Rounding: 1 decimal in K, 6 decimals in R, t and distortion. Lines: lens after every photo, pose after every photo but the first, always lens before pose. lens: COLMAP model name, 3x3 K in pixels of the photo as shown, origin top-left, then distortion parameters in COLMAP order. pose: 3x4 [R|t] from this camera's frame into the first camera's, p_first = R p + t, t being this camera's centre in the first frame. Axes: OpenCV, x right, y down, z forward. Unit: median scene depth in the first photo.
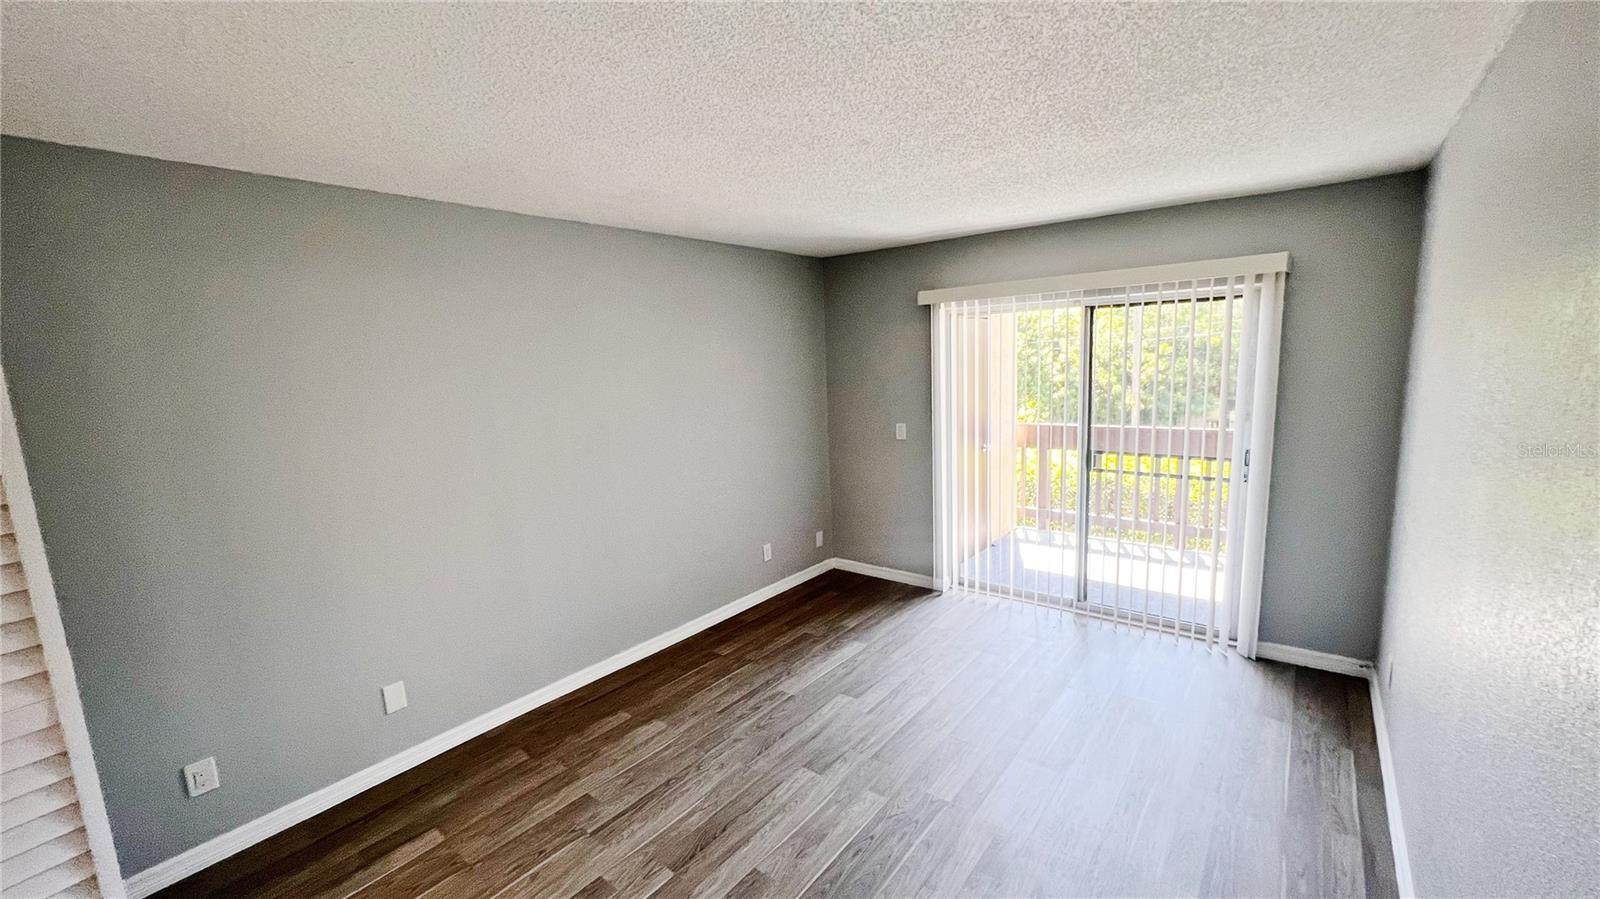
lens RADIAL K [[638.8, 0, 797.6], [0, 638.8, 454.3], [0, 0, 1]] dist [-0.001292, 0.000038]
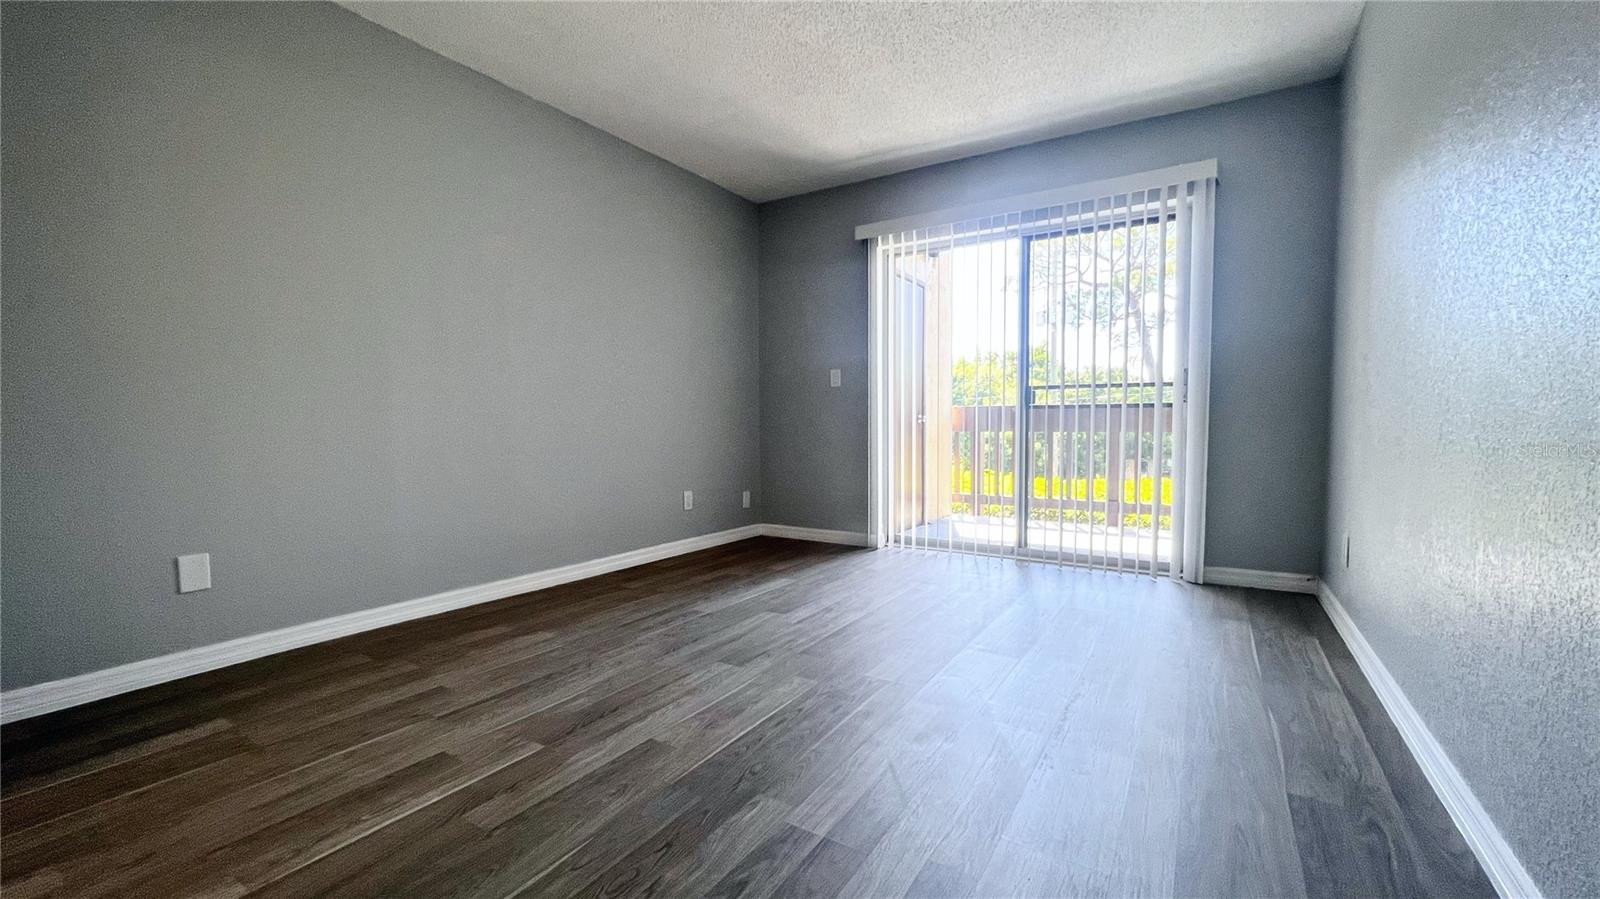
lens RADIAL K [[638.8, 0, 797.6], [0, 638.8, 454.3], [0, 0, 1]] dist [-0.001292, 0.000038]
pose [[0.993908, 0.030817, 0.105821, 0.012297], [-0.019498, 0.994135, -0.106375, 0.254663], [-0.108479, 0.103664, 0.988679, 0.112263]]
